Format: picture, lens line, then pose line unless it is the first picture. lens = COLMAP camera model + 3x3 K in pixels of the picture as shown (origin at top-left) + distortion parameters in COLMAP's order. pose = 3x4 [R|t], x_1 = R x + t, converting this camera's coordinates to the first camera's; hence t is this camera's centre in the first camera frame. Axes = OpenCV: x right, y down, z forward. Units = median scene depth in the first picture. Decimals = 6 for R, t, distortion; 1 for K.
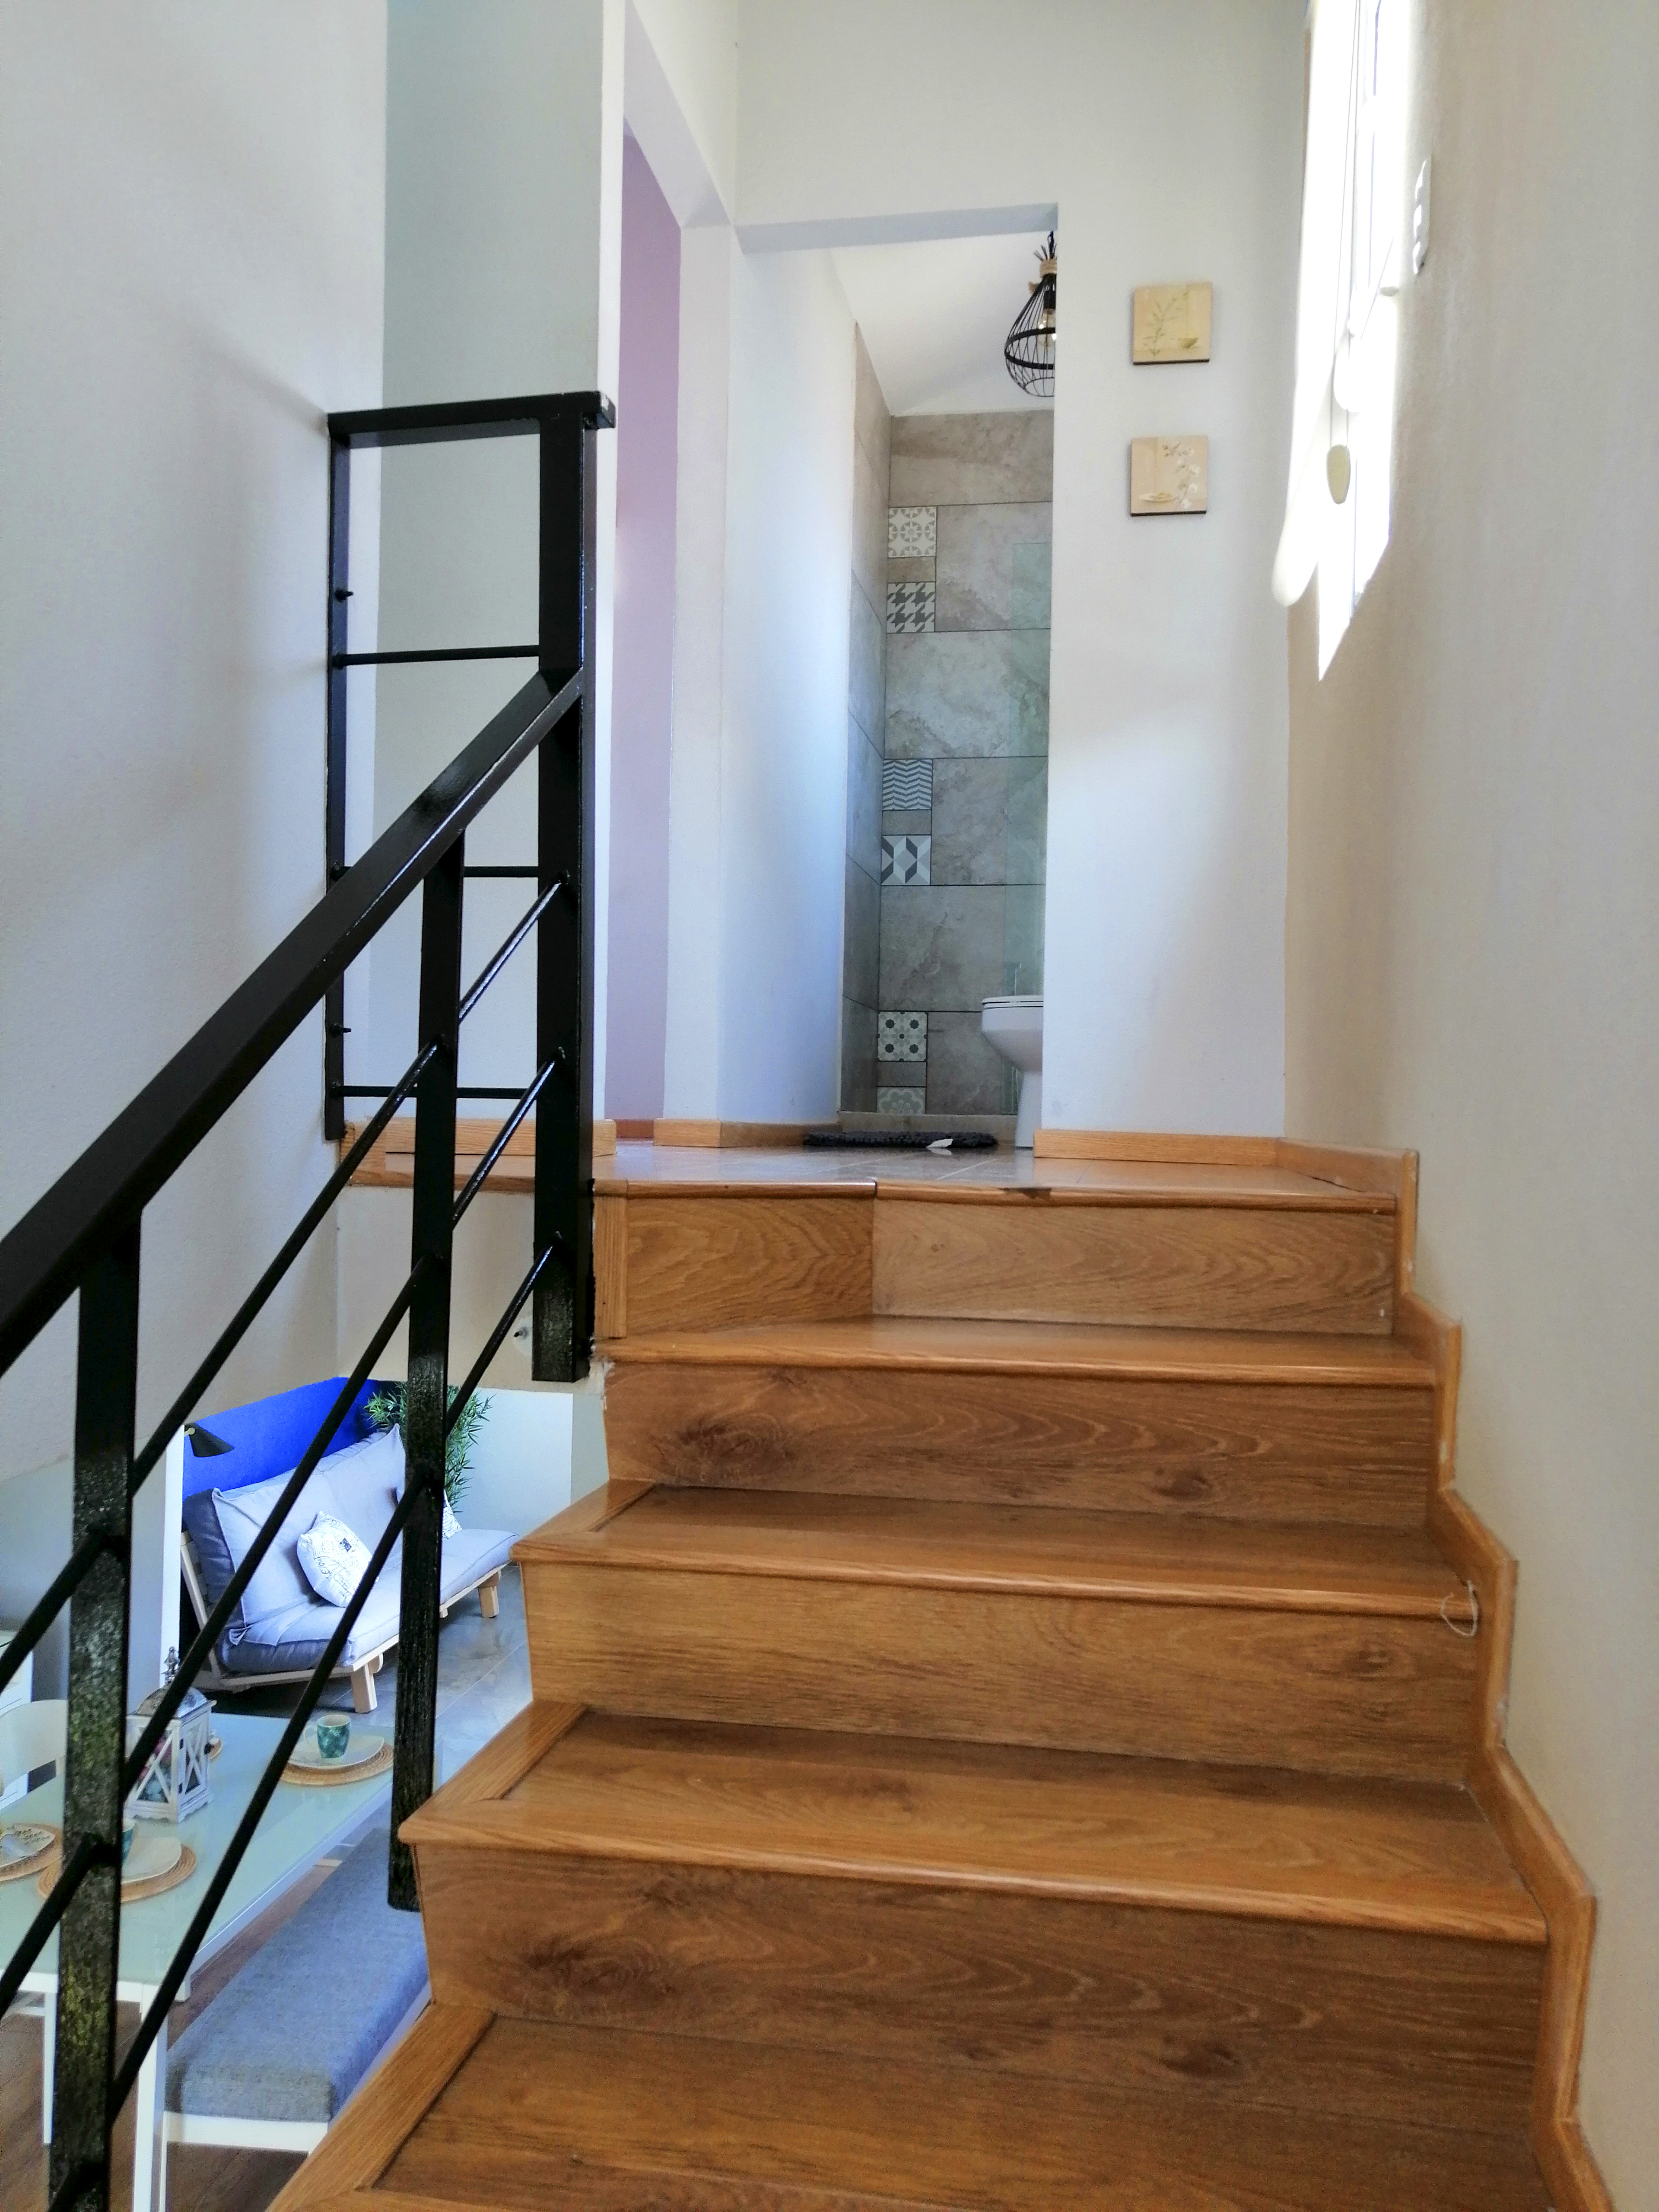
lens RADIAL K [[1728.7, 0, 830.2], [0, 1728.7, 1114.7], [0, 0, 1]] dist [-0.013323, 0.050636]
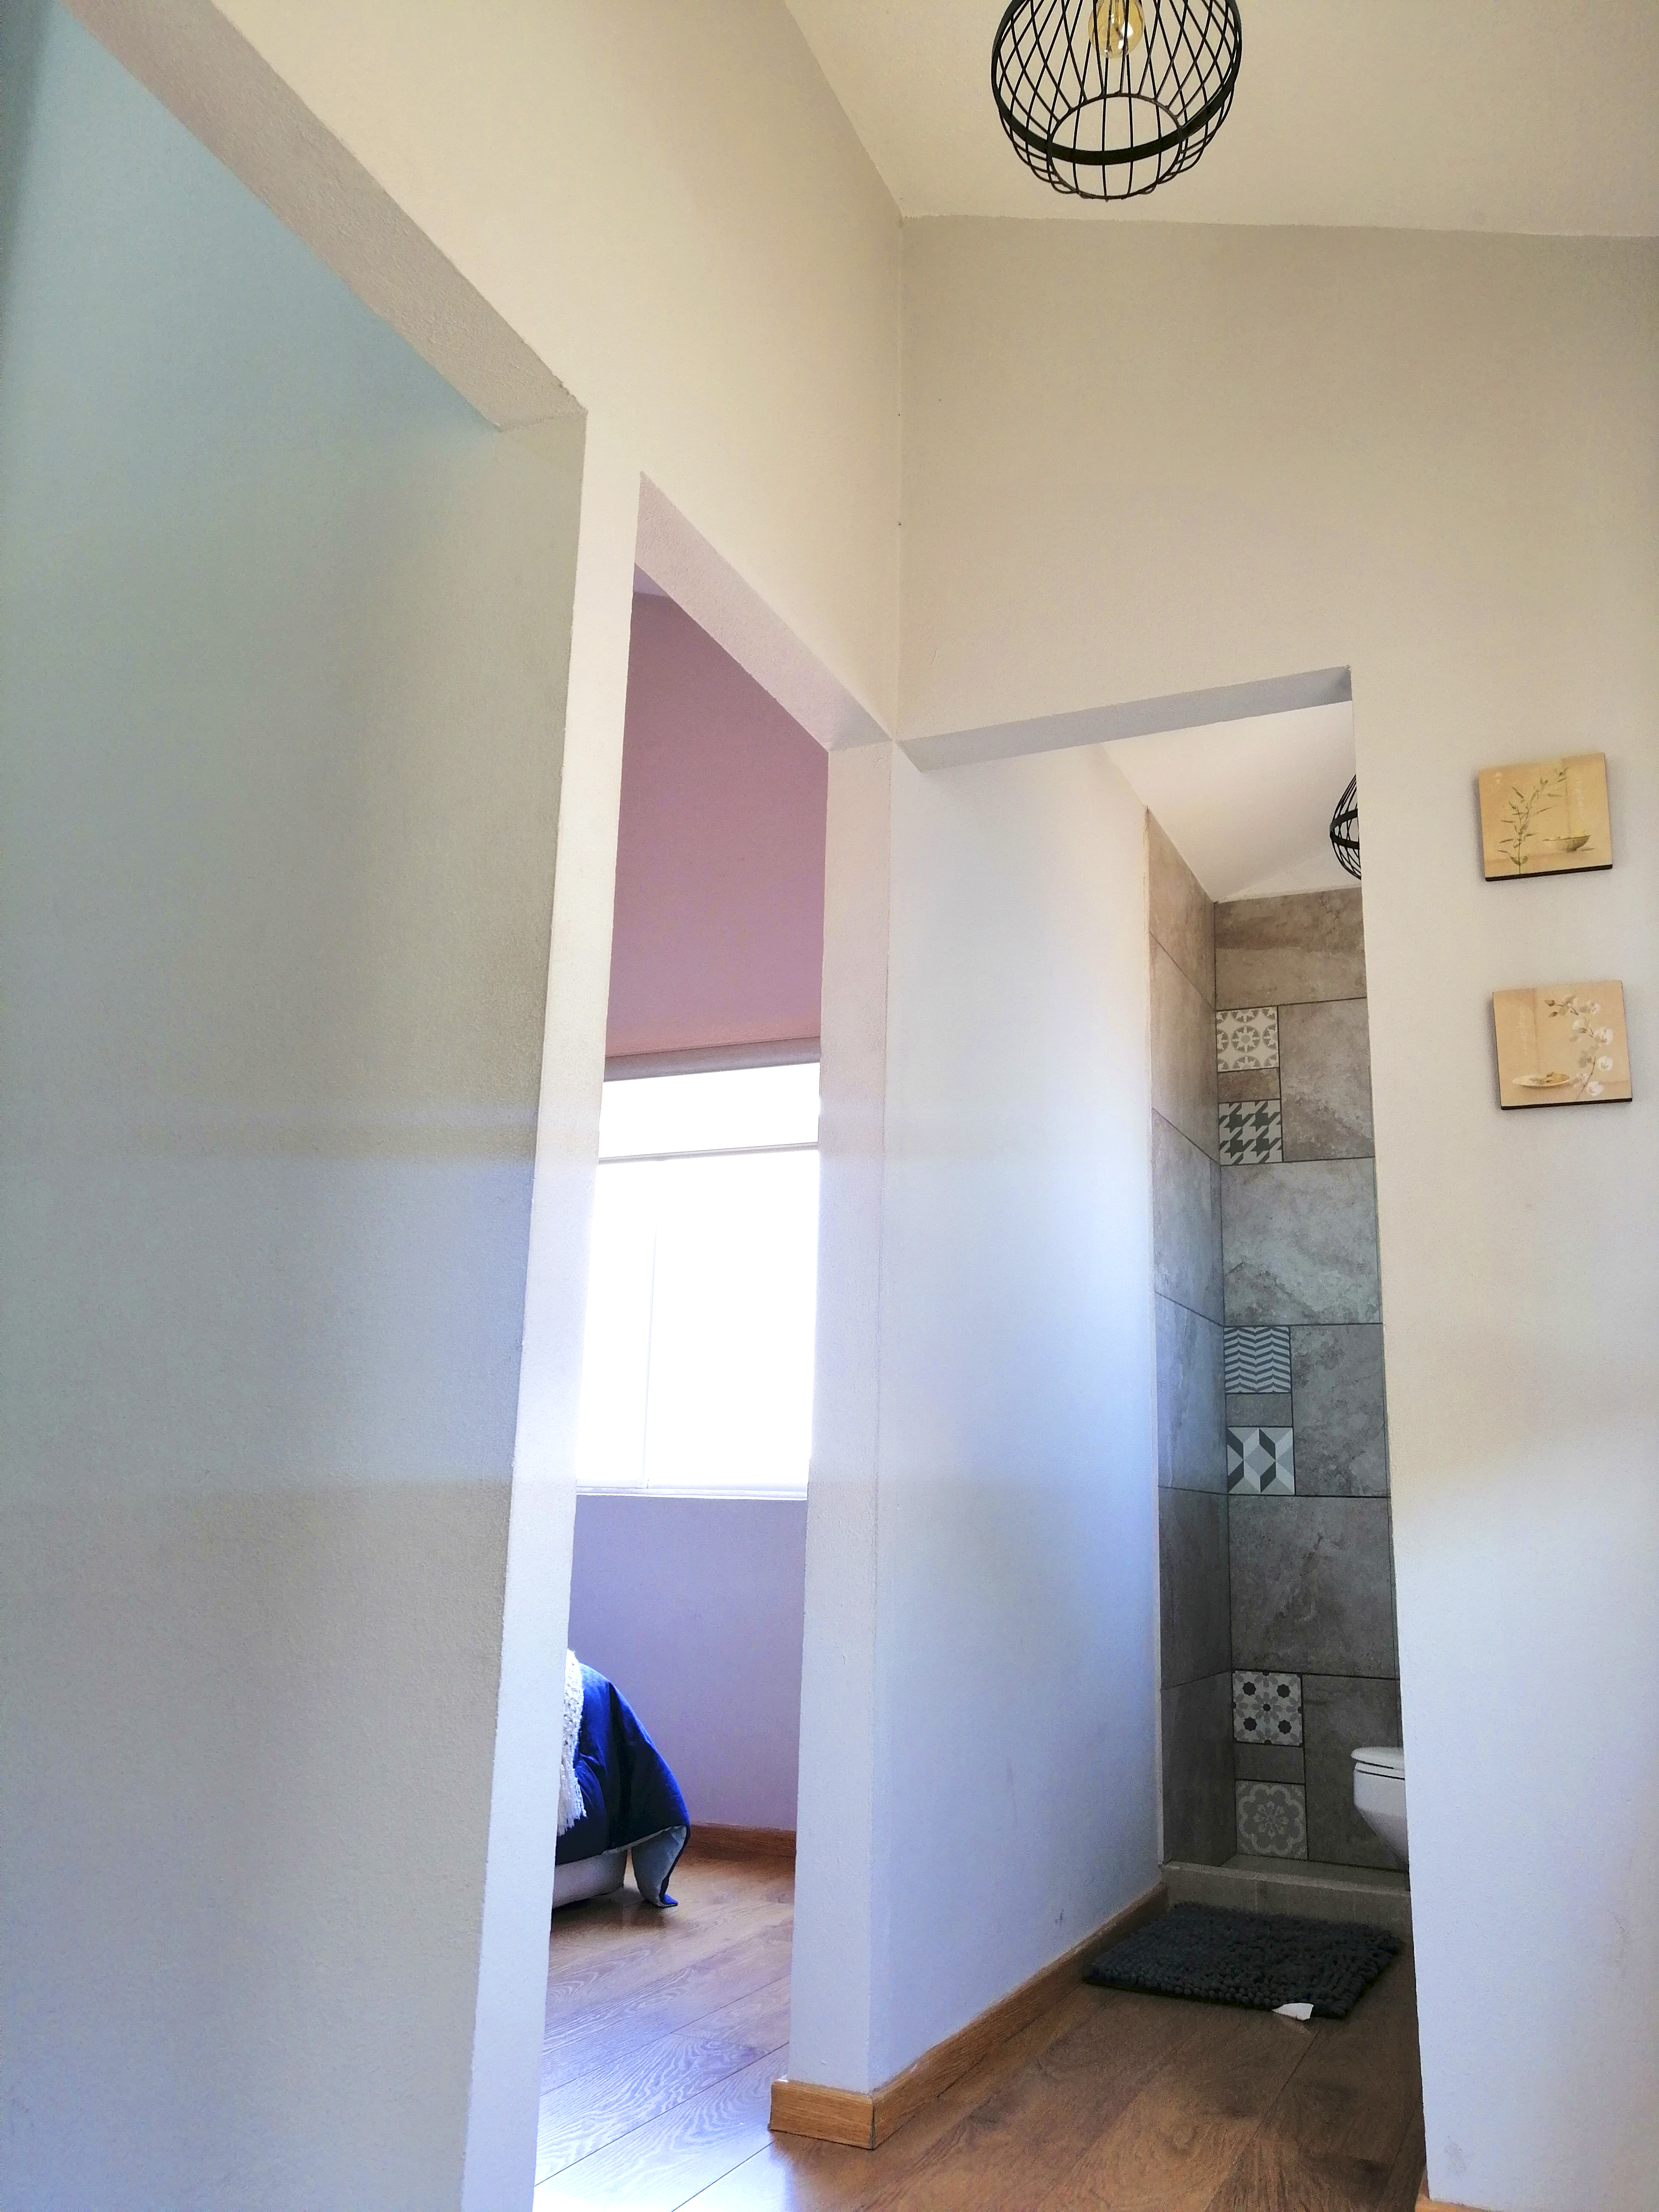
lens RADIAL K [[1728.7, 0, 825.6], [0, 1728.7, 1111.6], [0, 0, 1]] dist [-0.013323, 0.050636]
pose [[0.966739, -0.051723, -0.250480, 0.057508], [-0.007210, 0.973438, -0.228837, -0.122803], [0.255663, 0.223032, 0.940688, 0.214316]]
